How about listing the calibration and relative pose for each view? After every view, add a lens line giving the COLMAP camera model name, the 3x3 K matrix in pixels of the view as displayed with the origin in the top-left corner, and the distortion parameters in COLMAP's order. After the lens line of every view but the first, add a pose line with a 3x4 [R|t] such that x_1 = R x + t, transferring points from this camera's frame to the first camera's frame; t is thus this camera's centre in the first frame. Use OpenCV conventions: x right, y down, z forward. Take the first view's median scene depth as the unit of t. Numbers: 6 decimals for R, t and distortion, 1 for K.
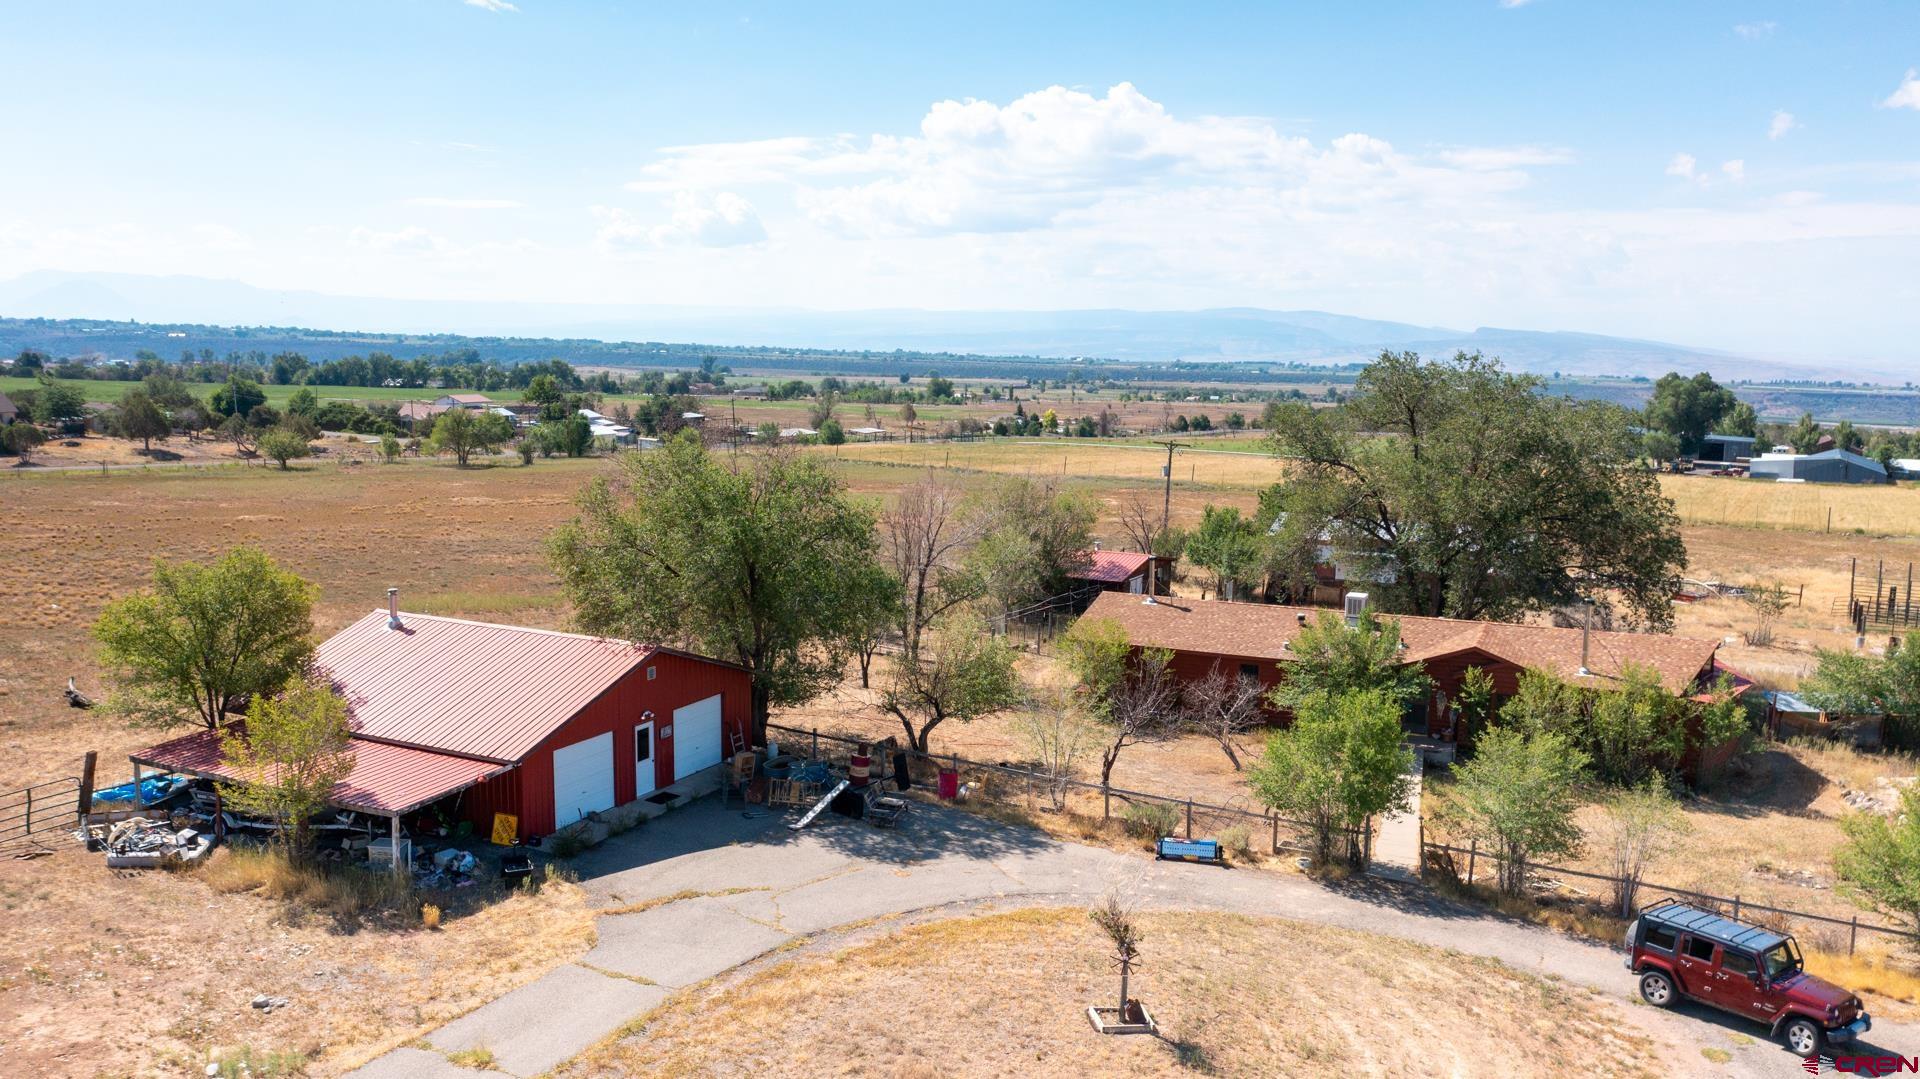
lens RADIAL K [[1525.6, 0, 959.0], [0, 1525.6, 529.8], [0, 0, 1]] dist [-0.014937, -0.000202]
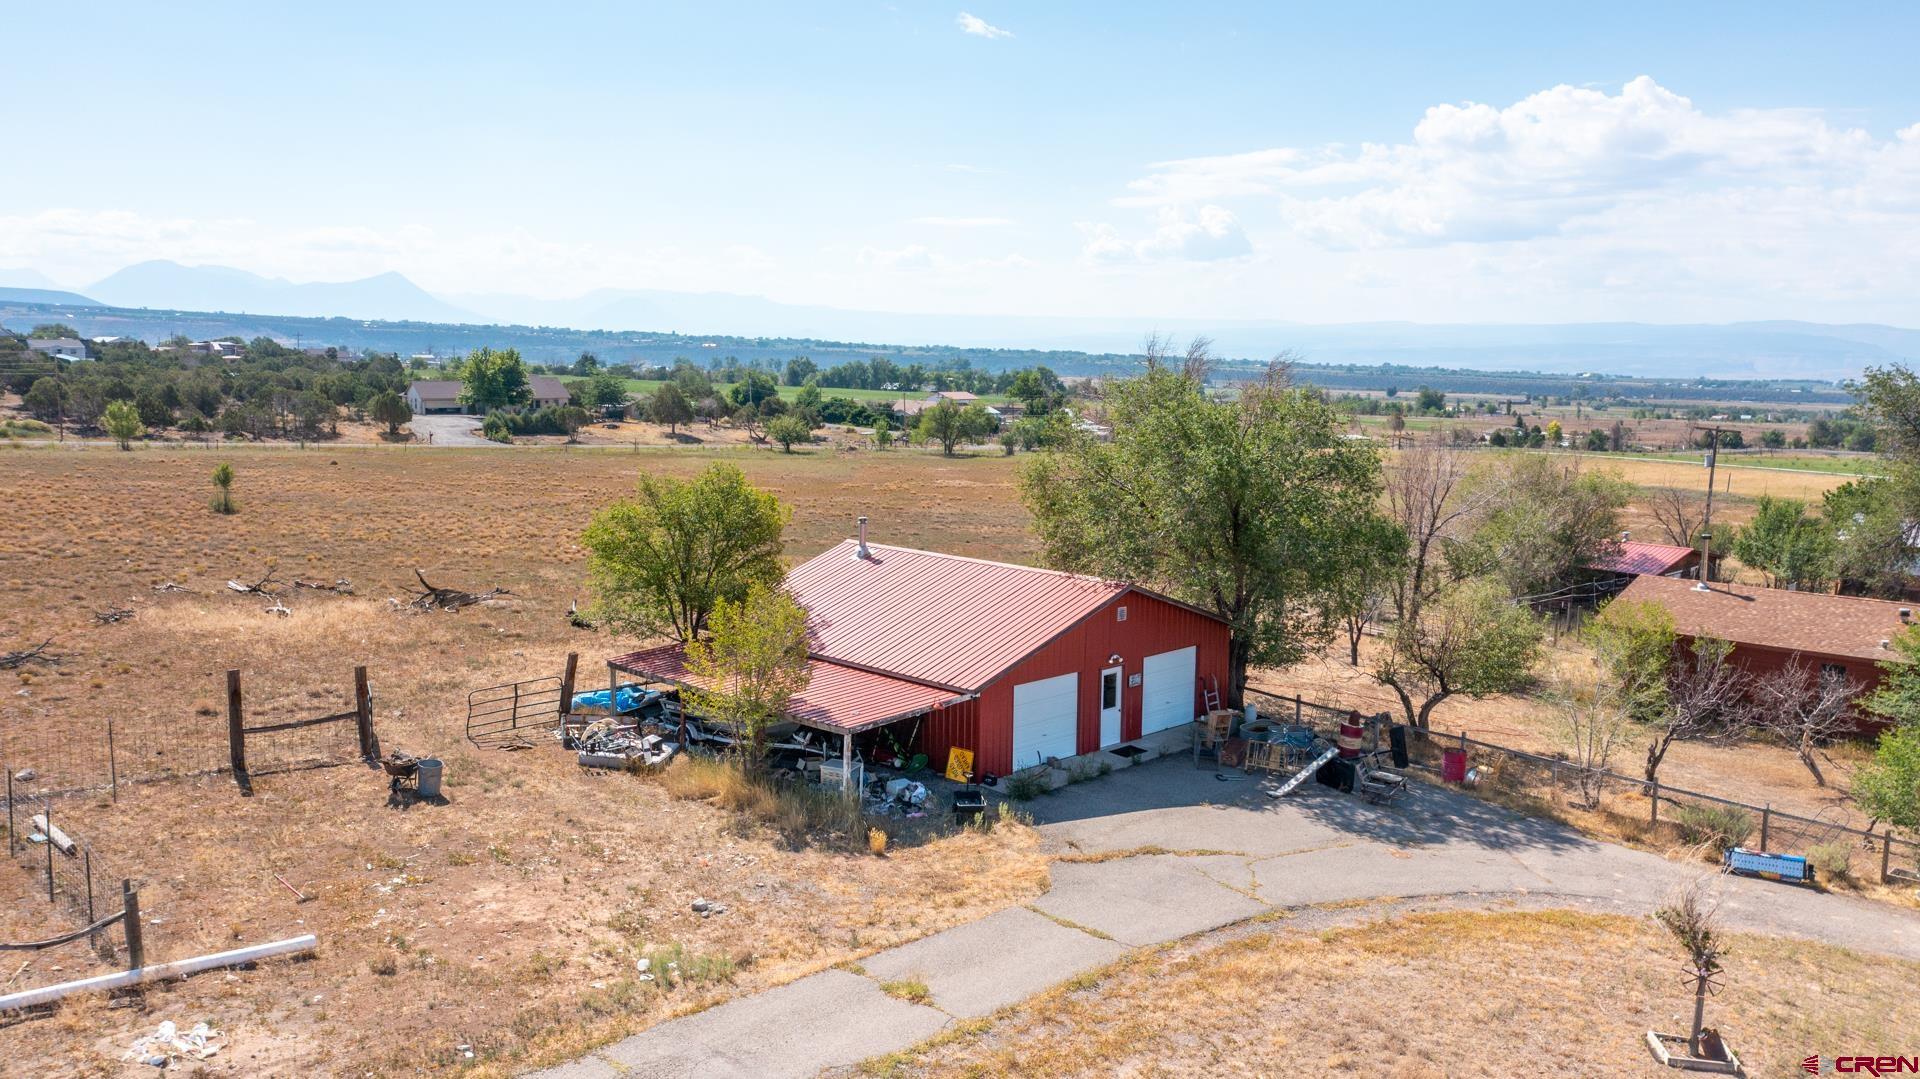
lens RADIAL K [[1525.6, 0, 959.0], [0, 1525.6, 529.8], [0, 0, 1]] dist [-0.014937, -0.000202]
pose [[0.952038, 0.039434, -0.303430, -0.015707], [-0.041973, 0.999117, -0.001847, 0.041152], [0.303089, 0.014494, 0.952852, 0.080571]]
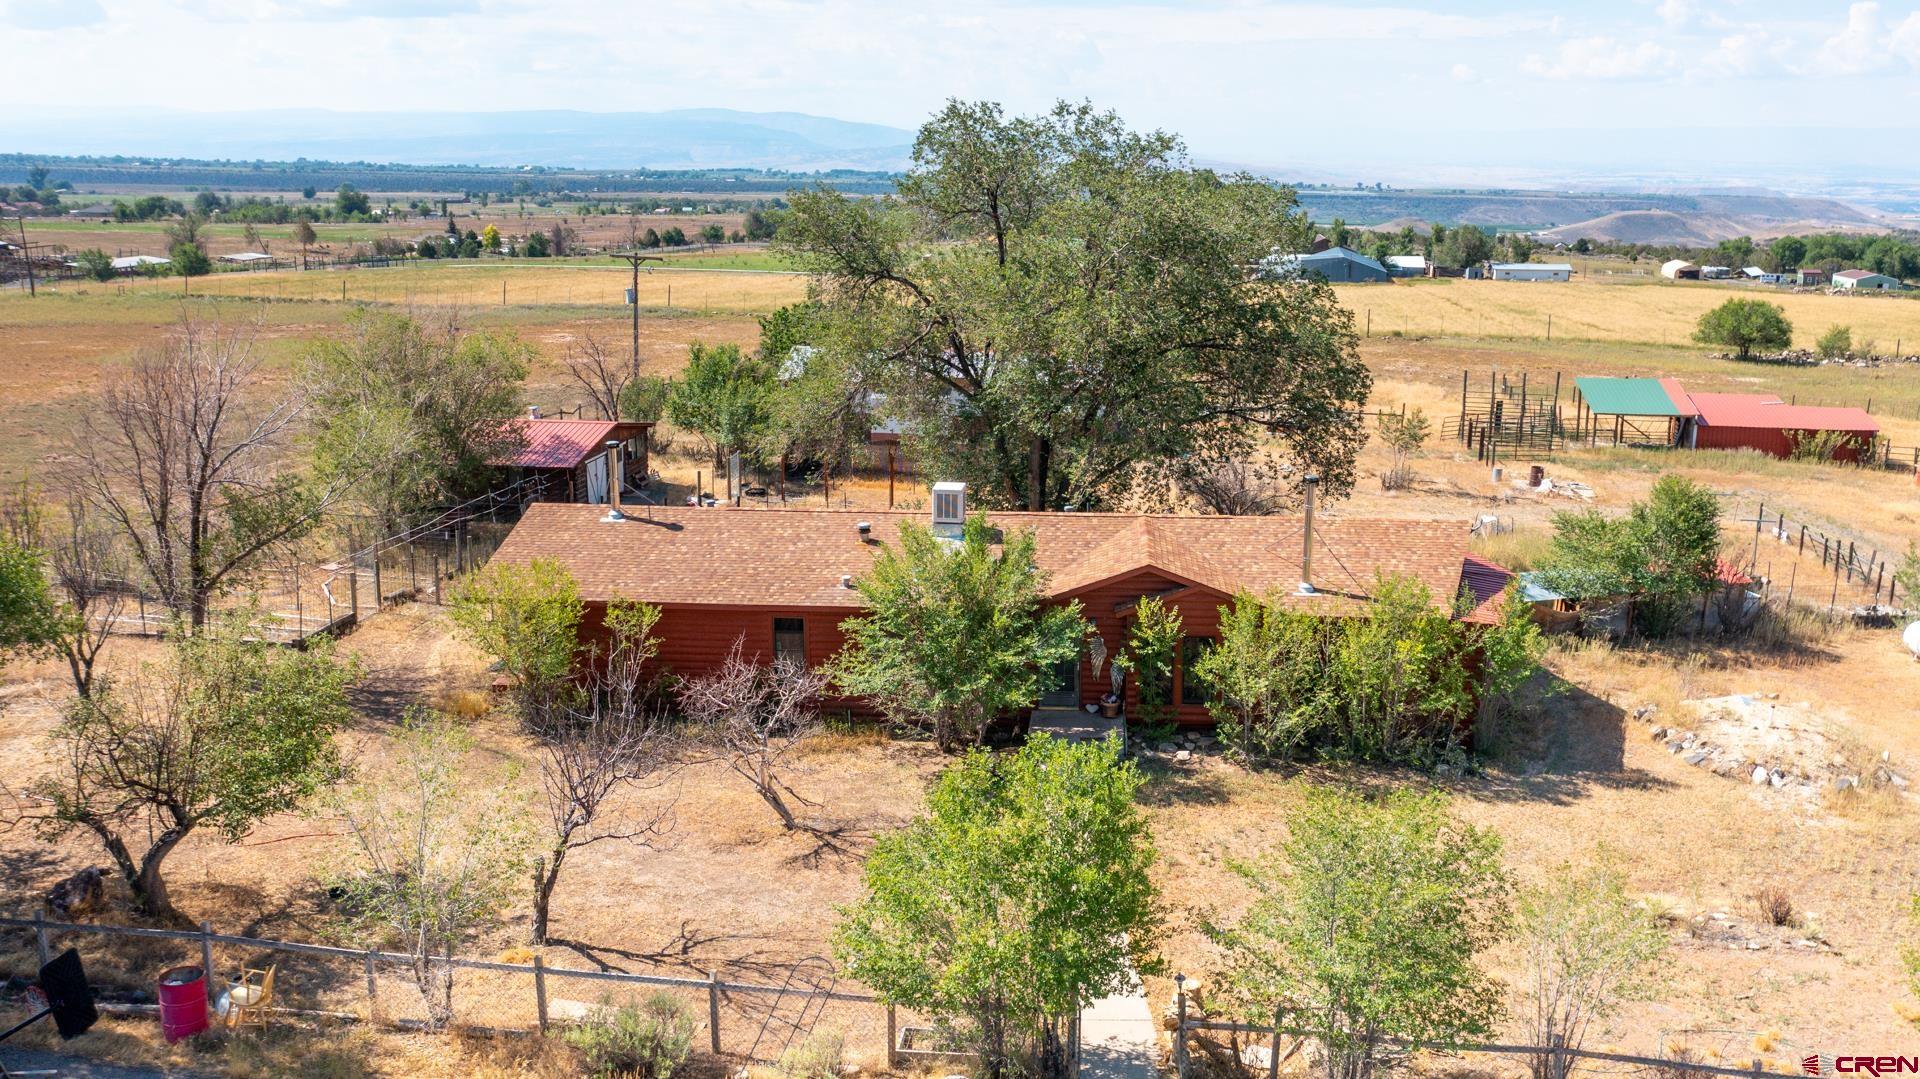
lens RADIAL K [[1667.8, 0, 1022.6], [0, 1667.8, 519.5], [0, 0, 1]] dist [-0.009514, 0.002787]
pose [[0.935418, -0.081558, 0.344008, 0.060857], [0.047754, 0.993258, 0.105632, -0.016606], [-0.350304, -0.082383, 0.933006, 0.402820]]
